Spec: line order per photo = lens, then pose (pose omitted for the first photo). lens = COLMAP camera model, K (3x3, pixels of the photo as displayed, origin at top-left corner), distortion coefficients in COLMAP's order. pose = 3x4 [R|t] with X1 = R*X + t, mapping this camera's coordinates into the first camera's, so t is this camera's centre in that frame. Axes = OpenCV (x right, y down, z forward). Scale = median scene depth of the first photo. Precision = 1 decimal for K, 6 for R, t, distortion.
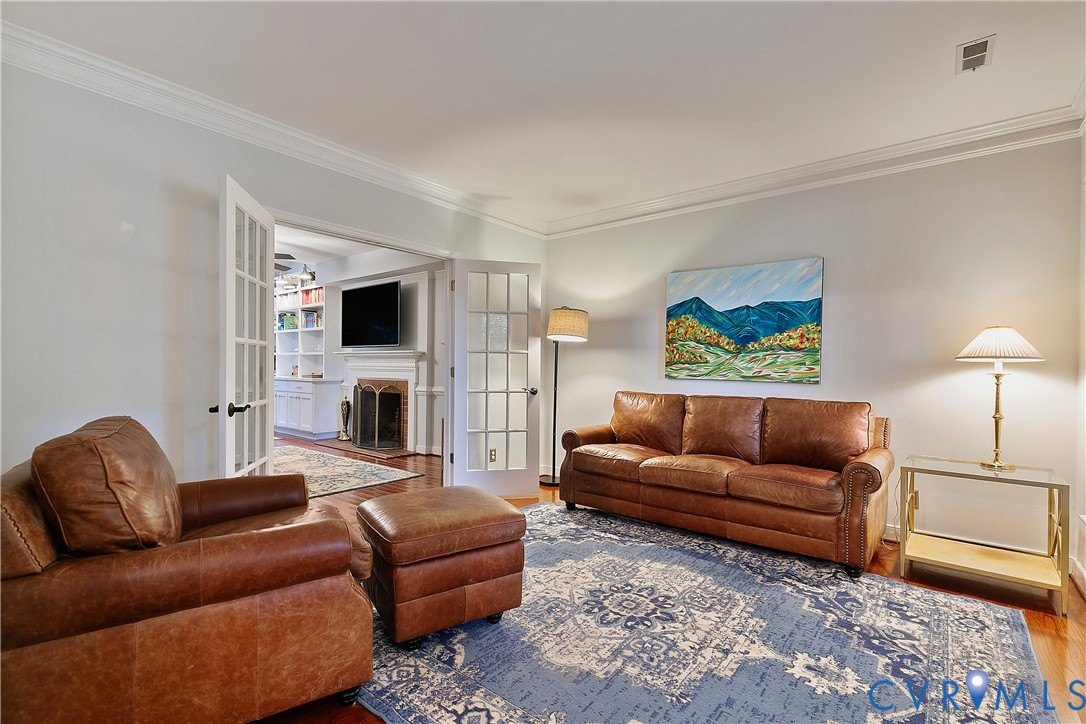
lens RADIAL K [[503.7, 0, 538.7], [0, 503.7, 363.4], [0, 0, 1]] dist [0.008398, -0.004544]
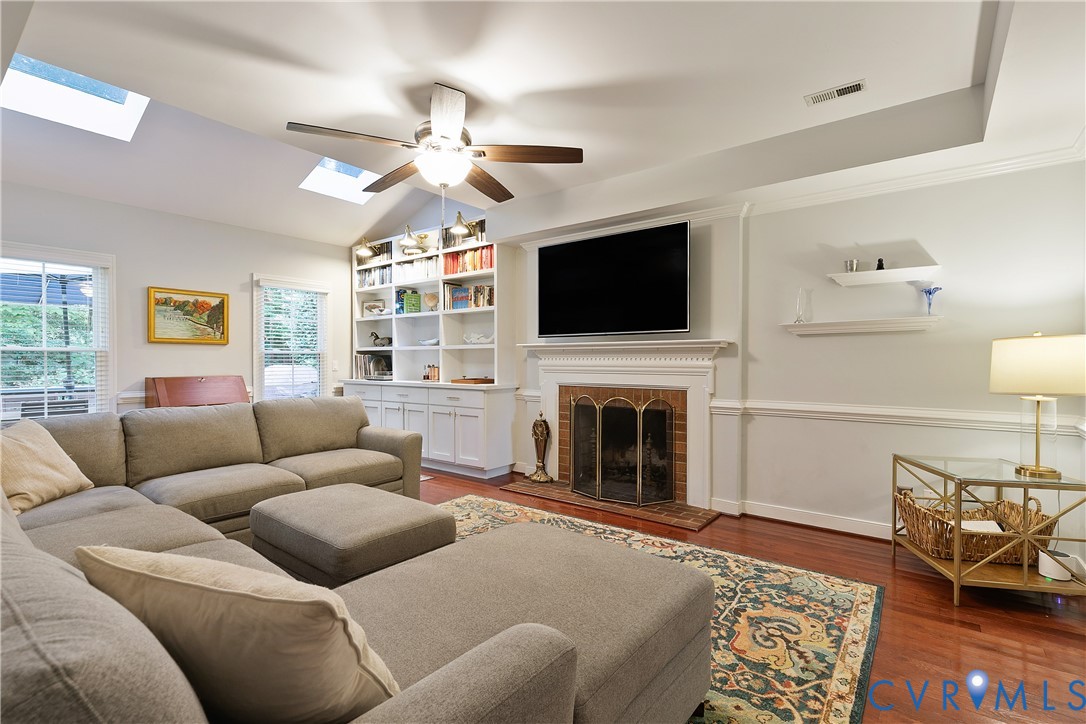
lens RADIAL K [[503.7, 0, 538.7], [0, 503.7, 363.4], [0, 0, 1]] dist [0.008398, -0.004544]
pose [[0.999350, -0.006500, 0.035455, -0.419435], [0.006194, 0.999943, 0.008732, -0.003567], [-0.035510, -0.008507, 0.999333, 0.366784]]
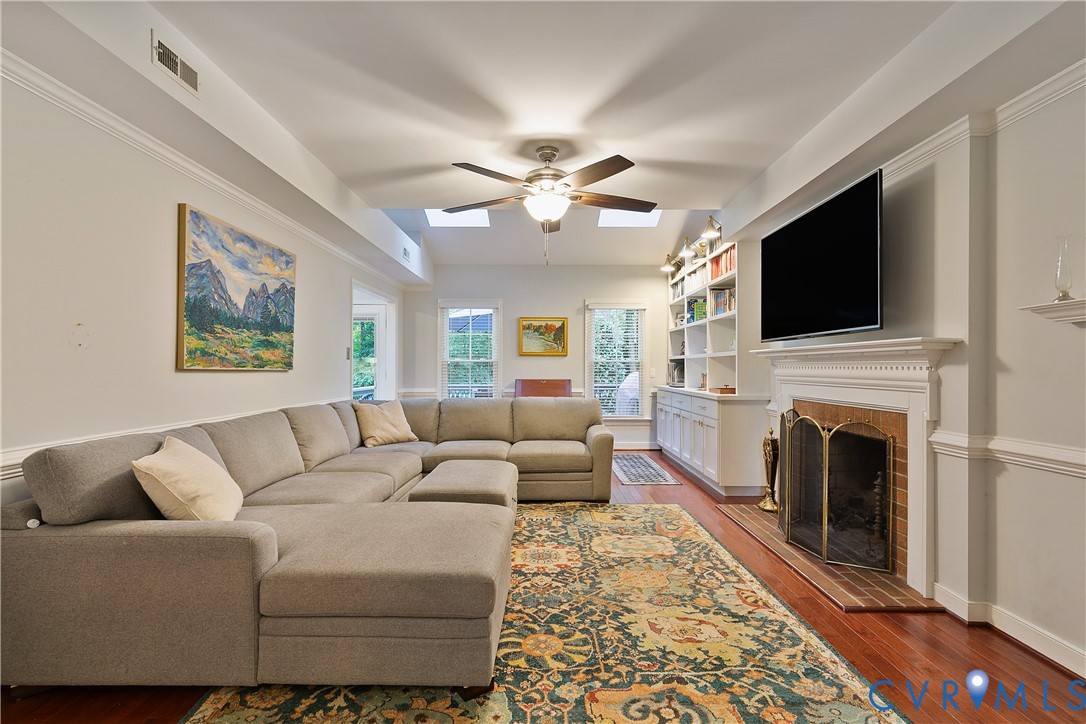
lens RADIAL K [[503.7, 0, 538.7], [0, 503.7, 363.4], [0, 0, 1]] dist [0.008398, -0.004544]
pose [[0.639598, -0.010508, -0.768638, -0.122867], [0.002403, 0.999929, -0.011670, -0.001737], [0.768706, 0.005617, 0.639578, 0.462535]]
